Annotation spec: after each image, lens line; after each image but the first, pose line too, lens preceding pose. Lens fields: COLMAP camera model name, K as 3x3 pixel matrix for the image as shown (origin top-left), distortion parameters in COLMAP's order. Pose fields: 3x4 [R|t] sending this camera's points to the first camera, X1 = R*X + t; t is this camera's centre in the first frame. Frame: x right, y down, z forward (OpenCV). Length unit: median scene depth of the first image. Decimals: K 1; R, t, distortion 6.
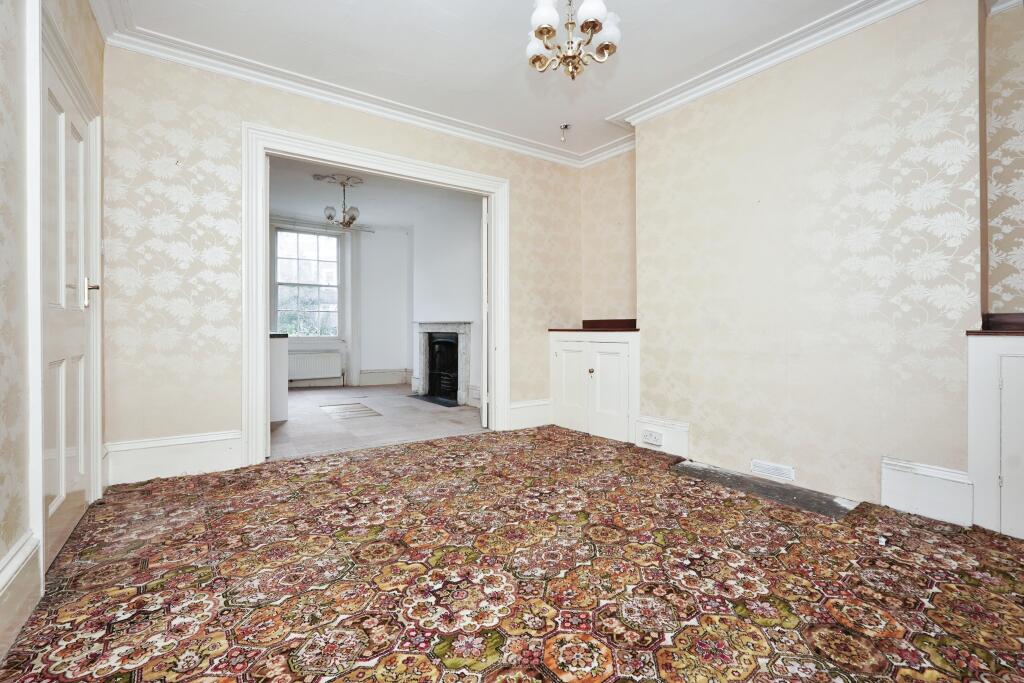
lens RADIAL K [[427.5, 0, 509.2], [0, 427.5, 332.3], [0, 0, 1]] dist [-0.001184, 0.000171]
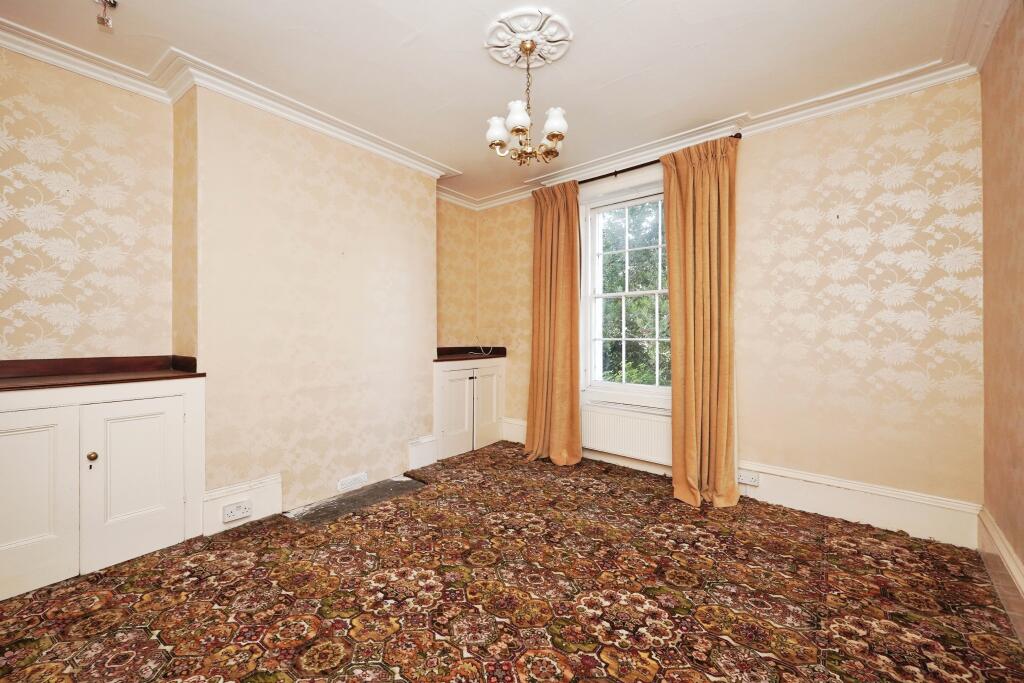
lens RADIAL K [[427.5, 0, 506.5], [0, 427.5, 338.3], [0, 0, 1]] dist [-0.001184, 0.000171]
pose [[-0.233134, -0.007442, 0.972416, -0.858437], [0.002481, 0.999963, 0.008248, -0.113602], [-0.972441, 0.004335, -0.233107, 1.160208]]
